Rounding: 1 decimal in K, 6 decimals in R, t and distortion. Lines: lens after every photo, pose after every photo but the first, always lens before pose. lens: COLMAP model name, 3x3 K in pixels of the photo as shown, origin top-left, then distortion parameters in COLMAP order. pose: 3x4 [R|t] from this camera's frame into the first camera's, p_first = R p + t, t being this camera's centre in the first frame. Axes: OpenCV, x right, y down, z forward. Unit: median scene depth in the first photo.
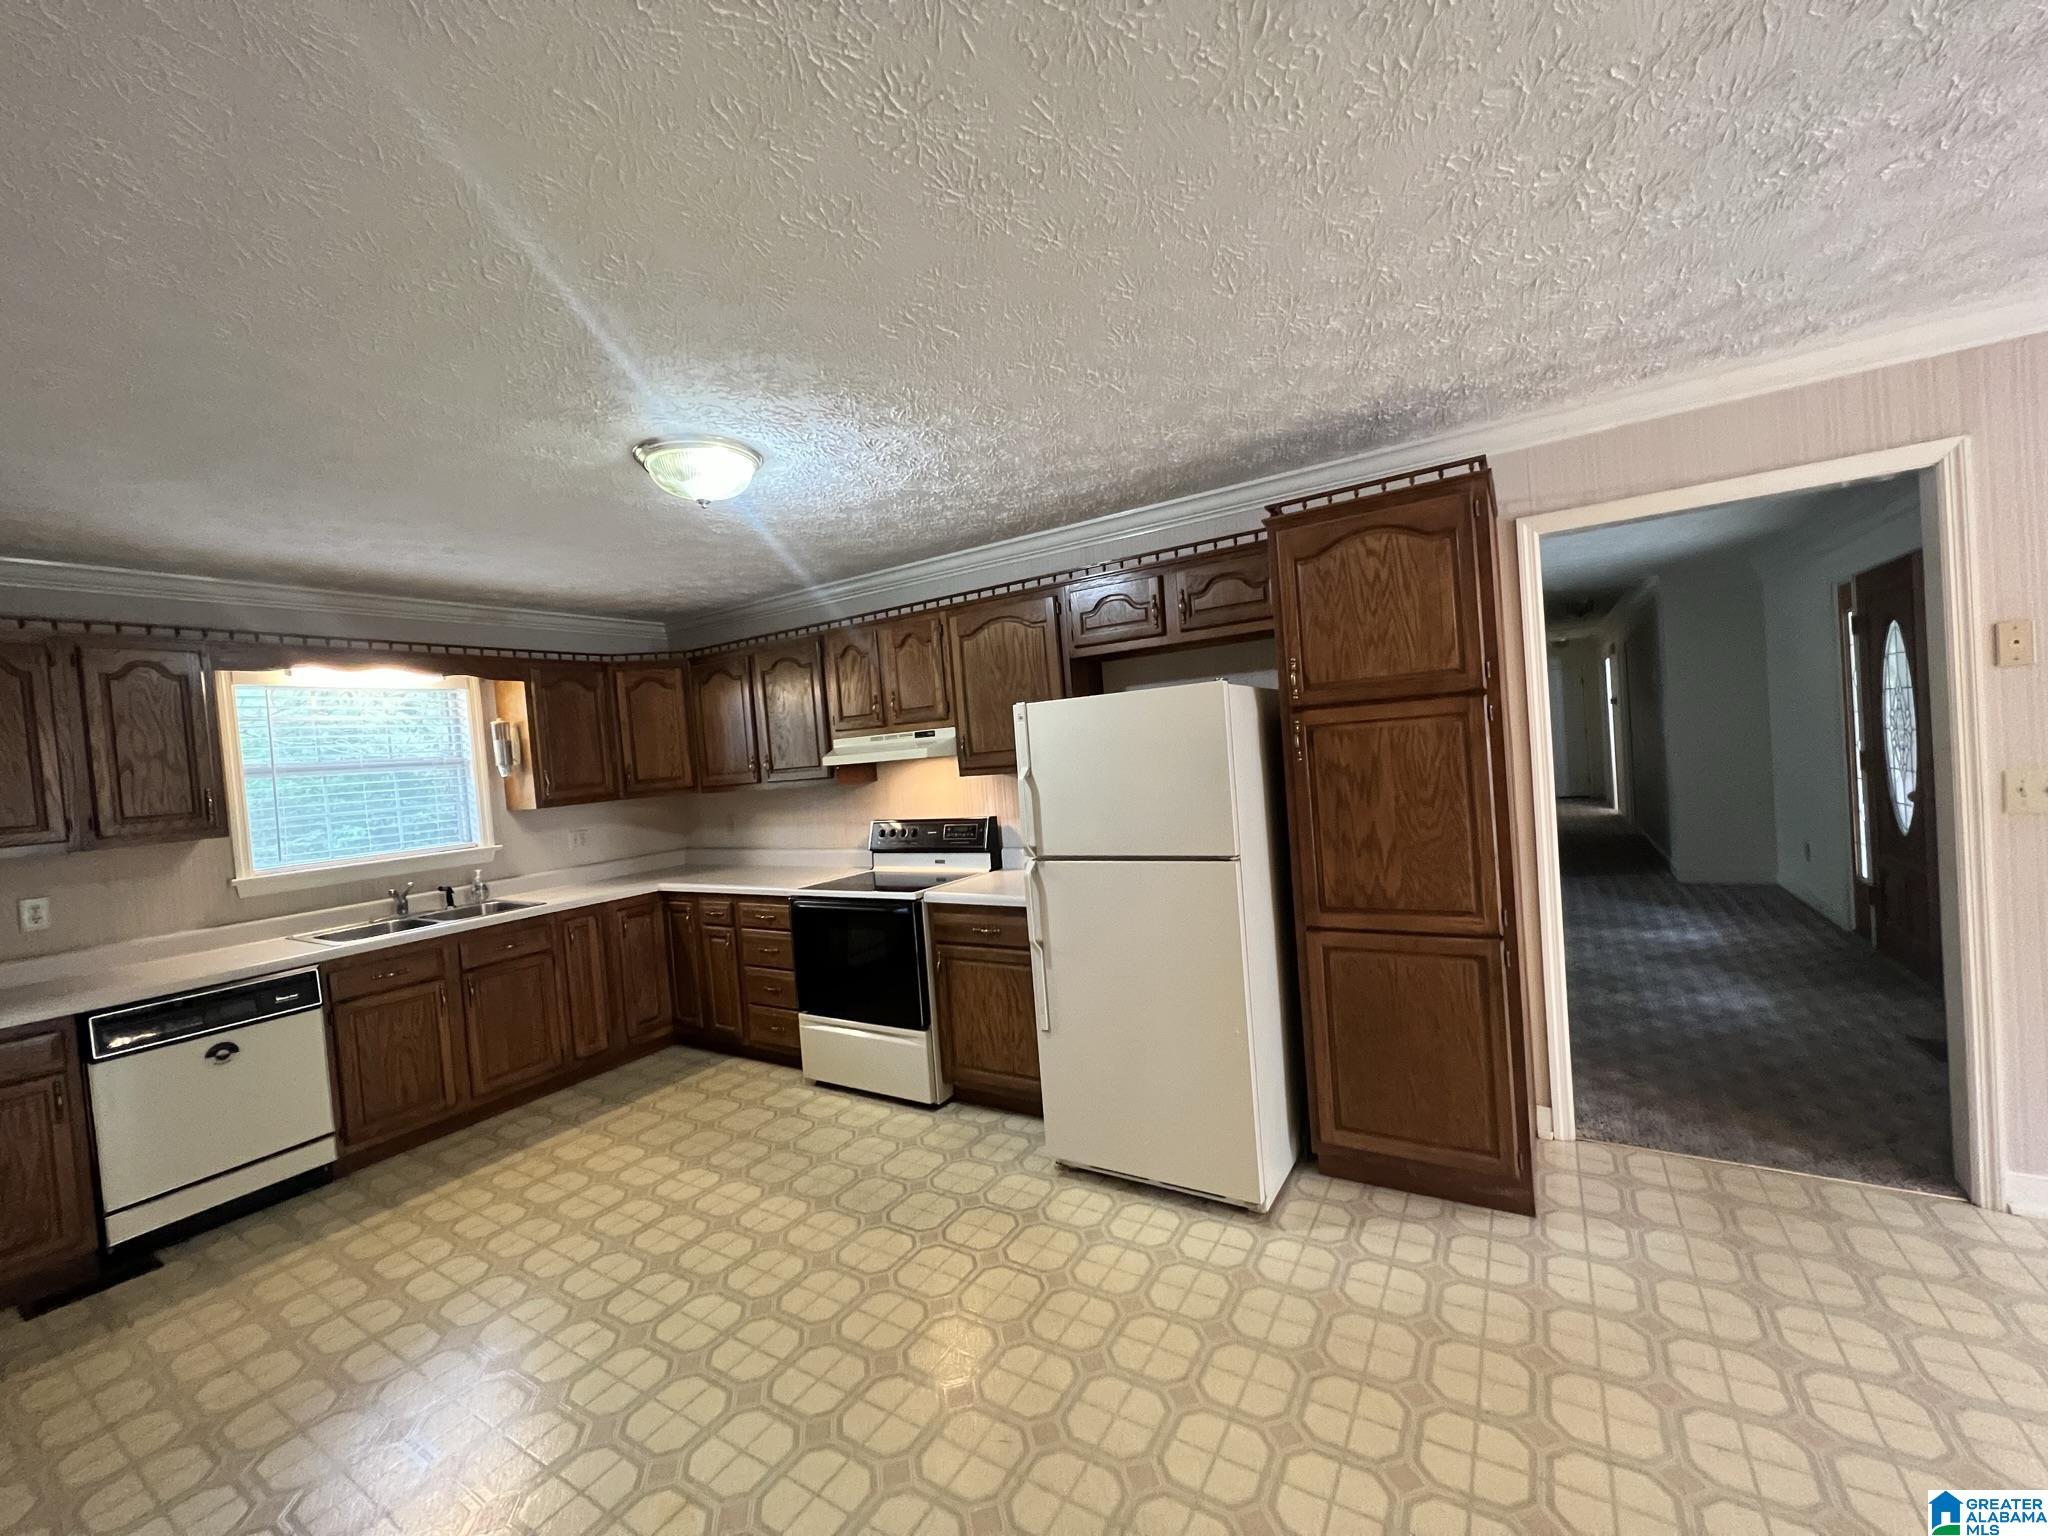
lens RADIAL K [[818.2, 0, 1019.8], [0, 818.2, 768.8], [0, 0, 1]] dist [-0.000514, 0.000845]
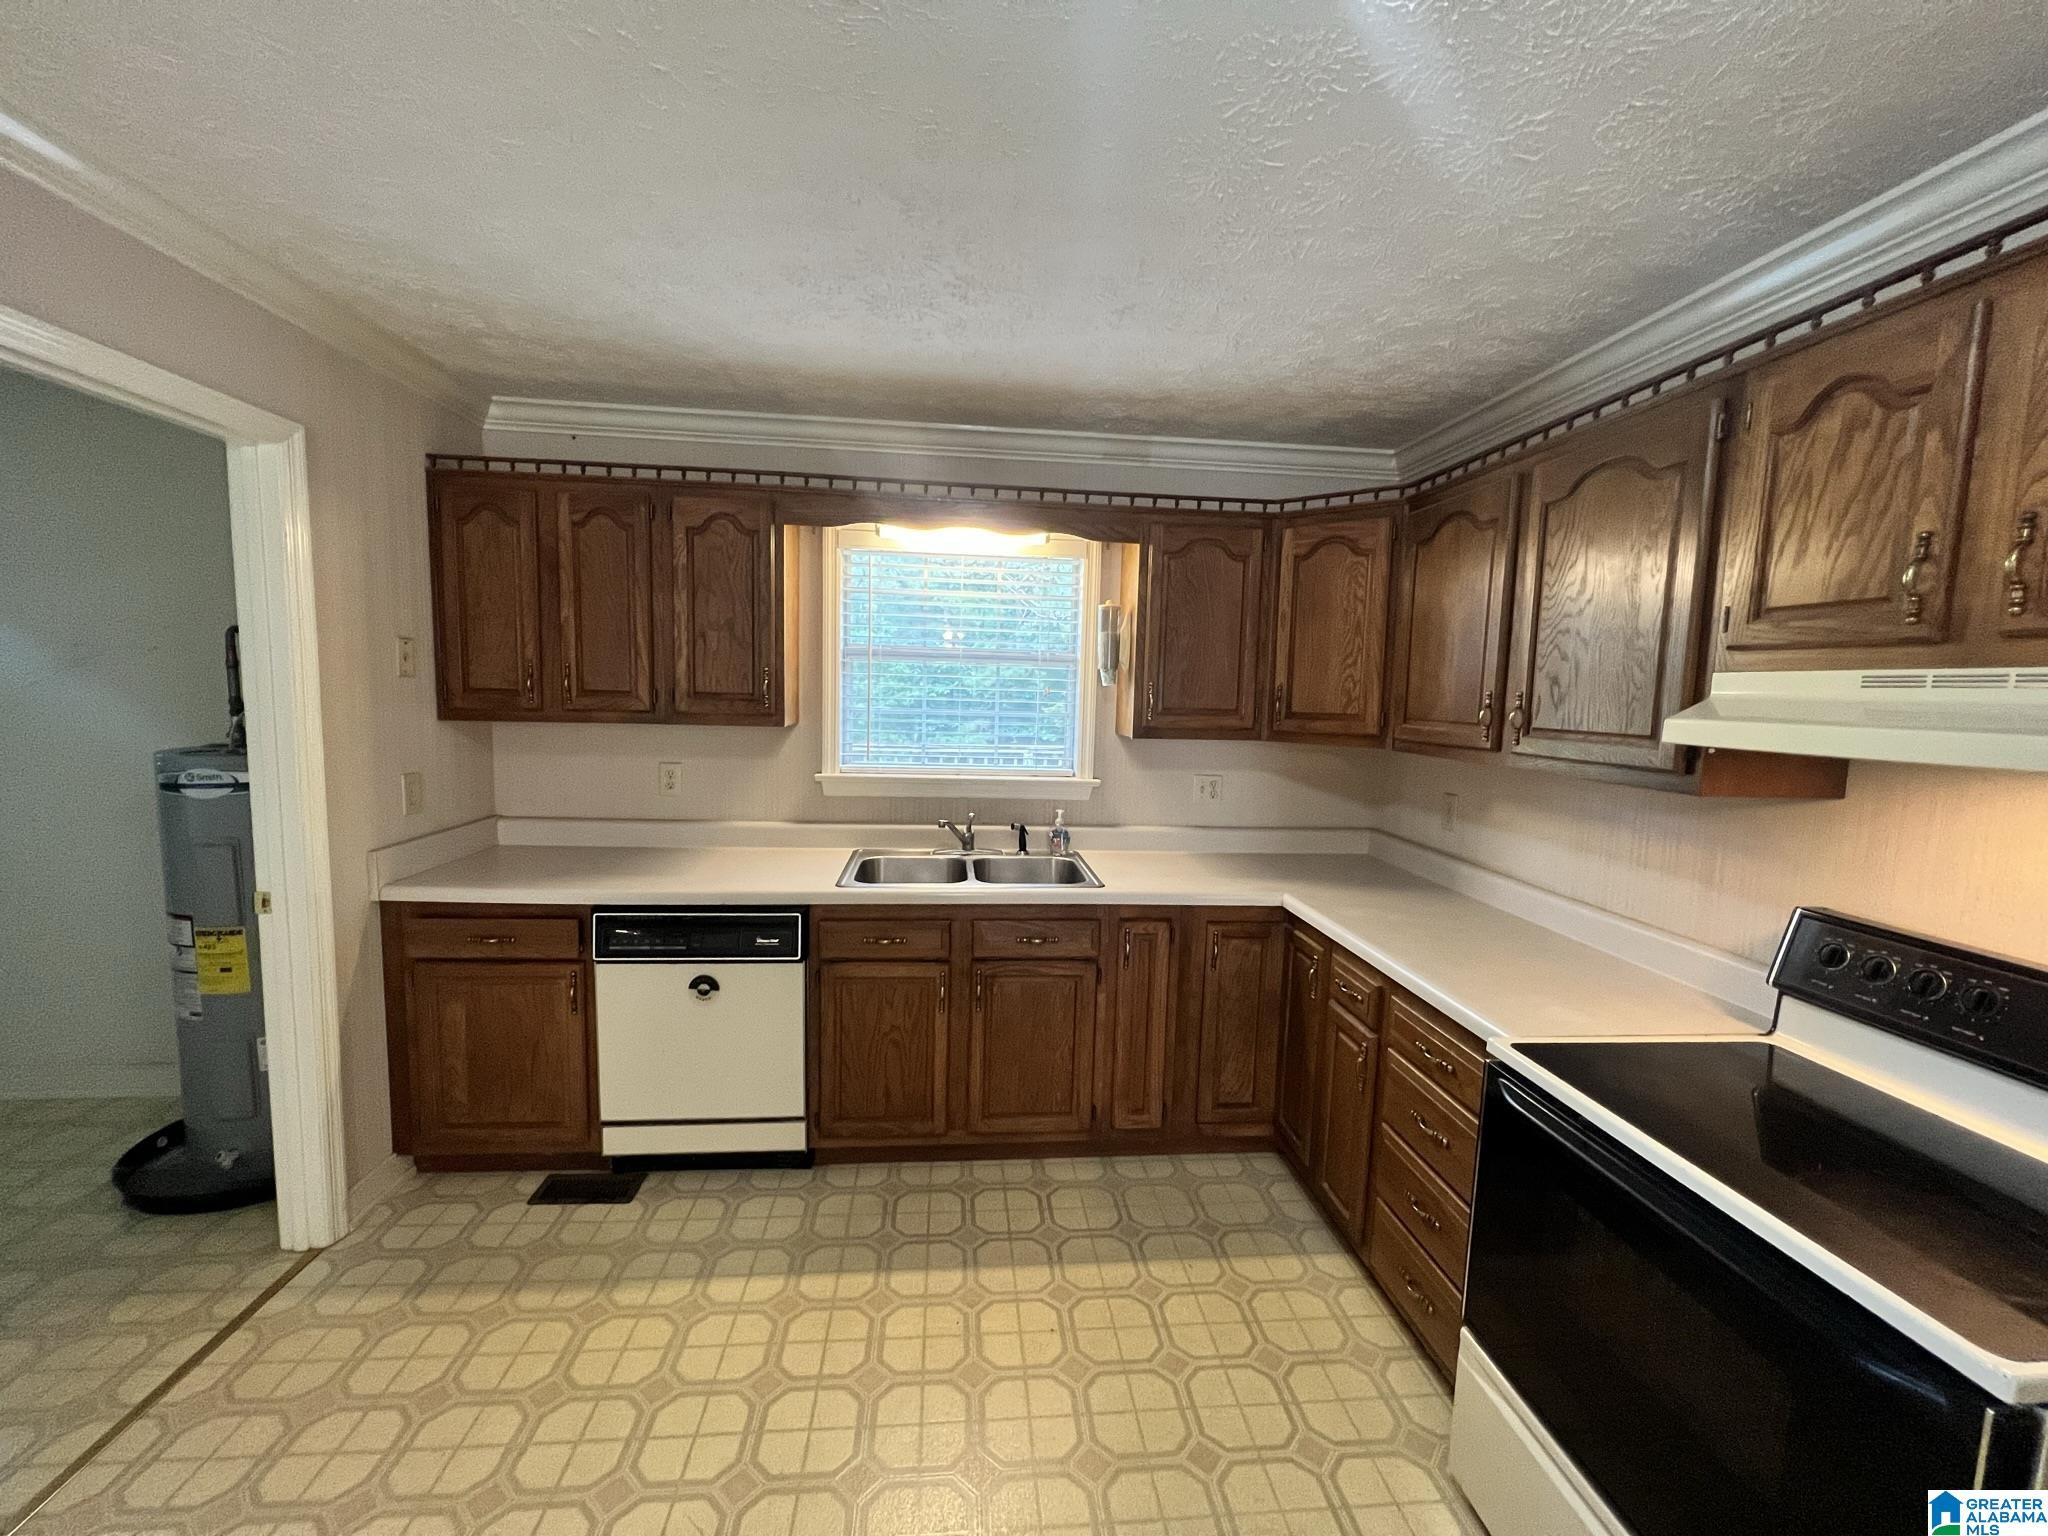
lens RADIAL K [[818.2, 0, 1021.0], [0, 818.2, 768.3], [0, 0, 1]] dist [-0.000514, 0.000845]
pose [[0.598967, 0.176069, -0.781177, -0.162826], [-0.095033, 0.984264, 0.148976, -0.025276], [0.795114, -0.014994, 0.606274, 0.719627]]
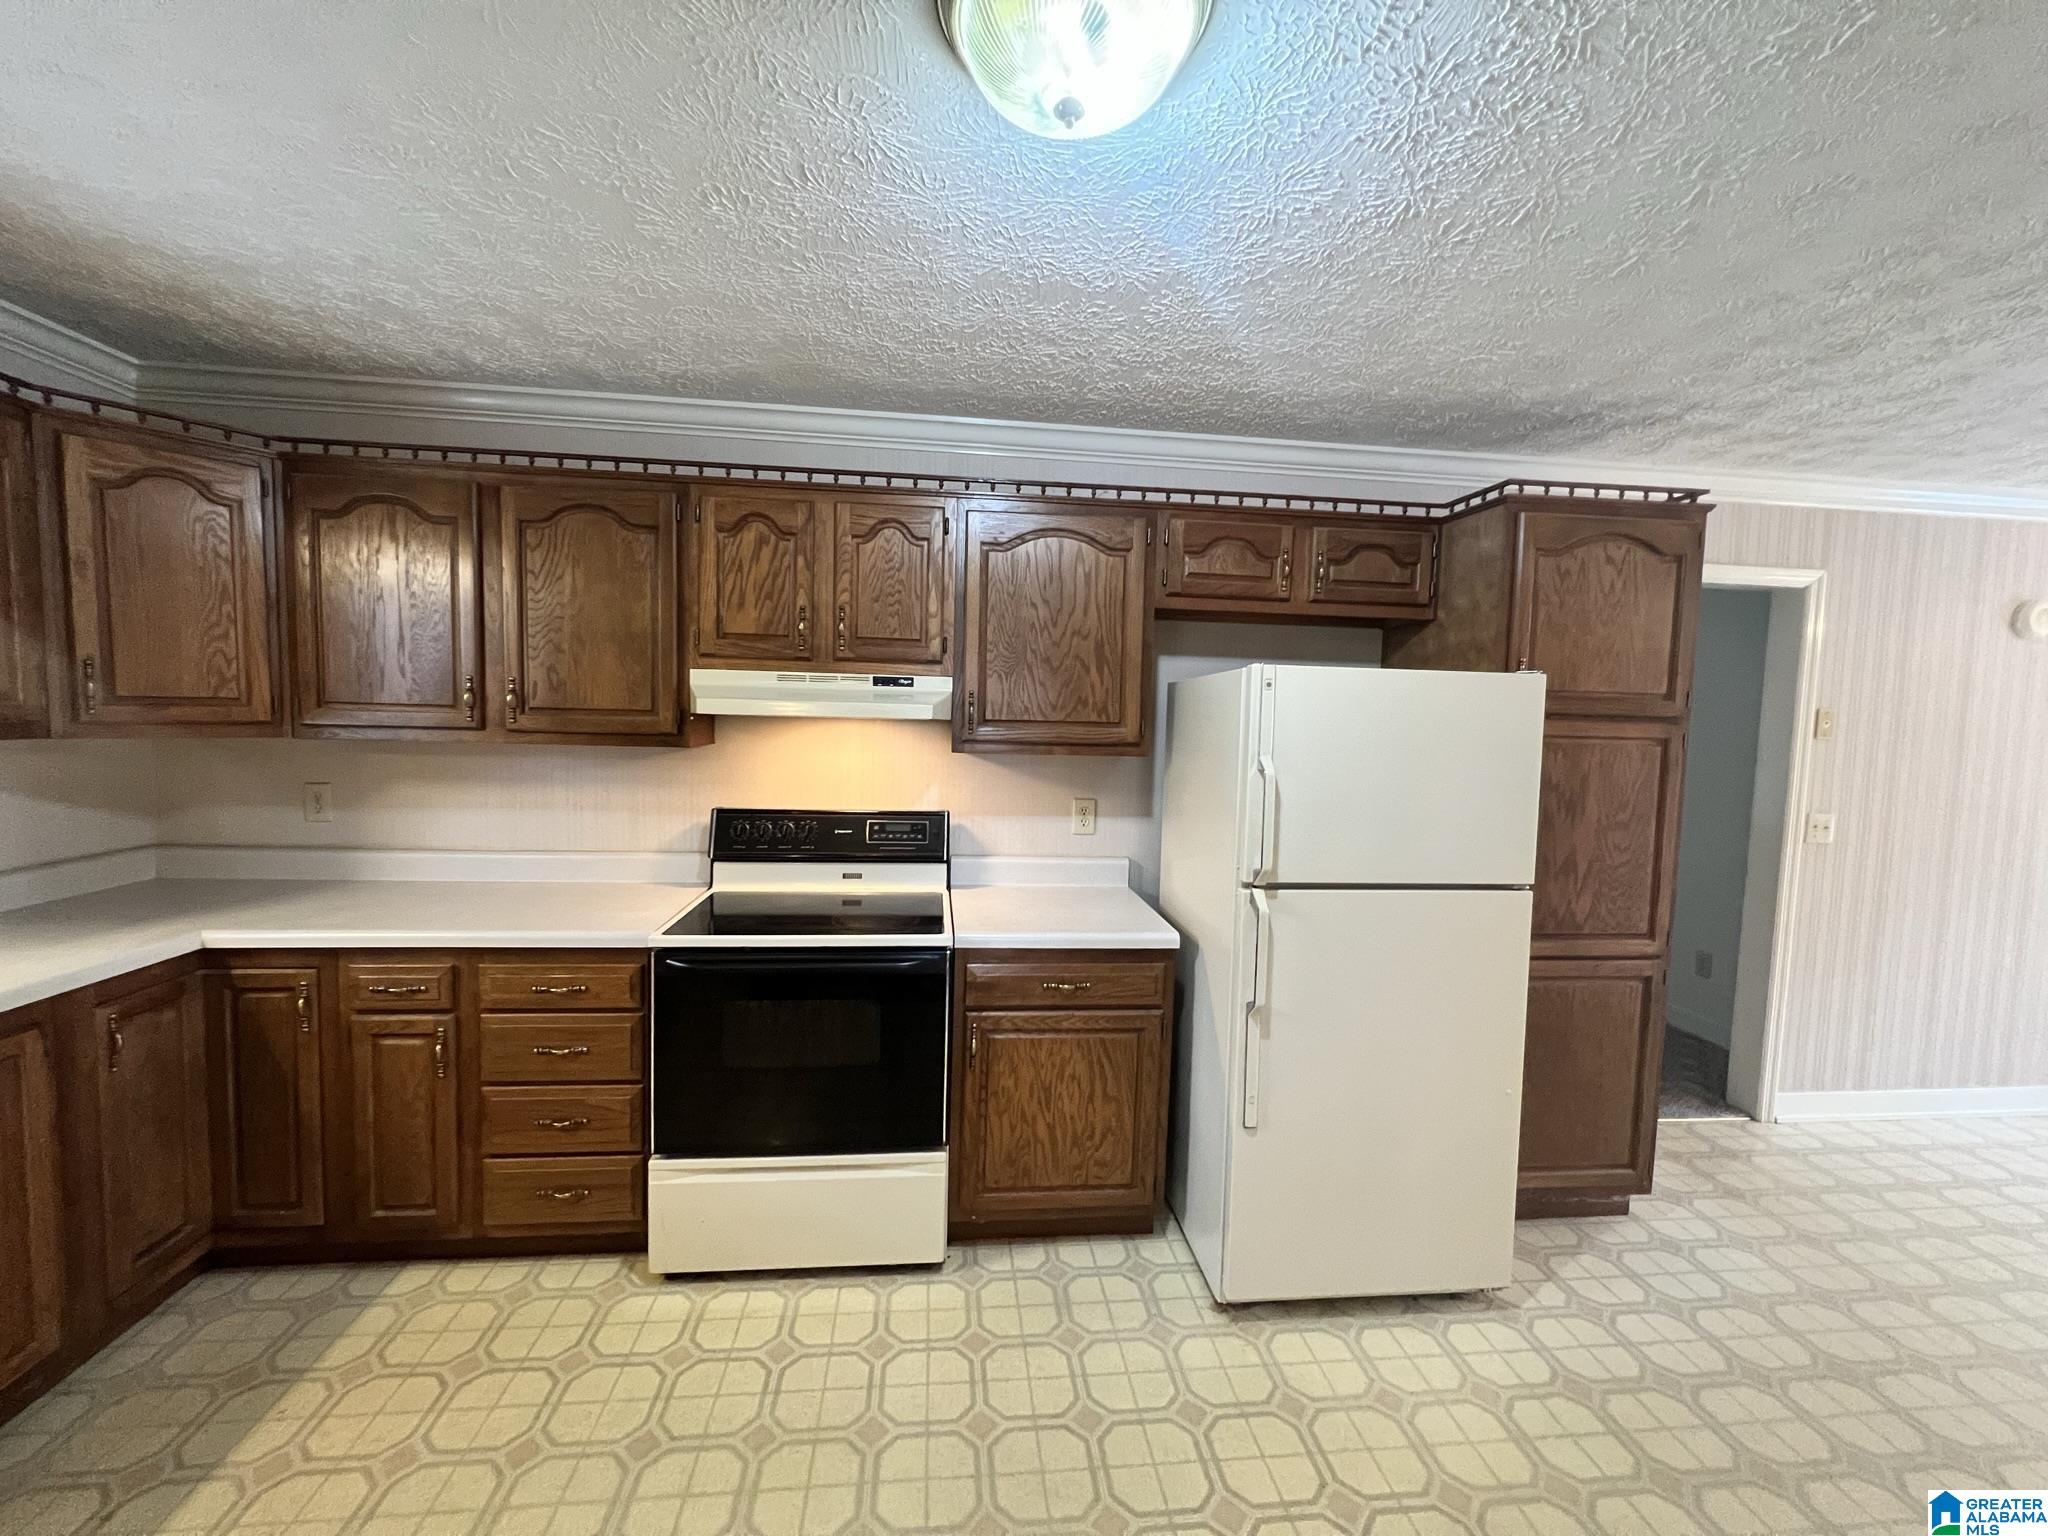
lens RADIAL K [[818.2, 0, 1019.3], [0, 818.2, 768.8], [0, 0, 1]] dist [-0.000514, 0.000845]
pose [[0.780812, 0.059690, 0.621908, -0.542358], [-0.076869, 0.997041, 0.000815, 0.022240], [-0.620019, -0.048442, 0.783090, 0.537980]]
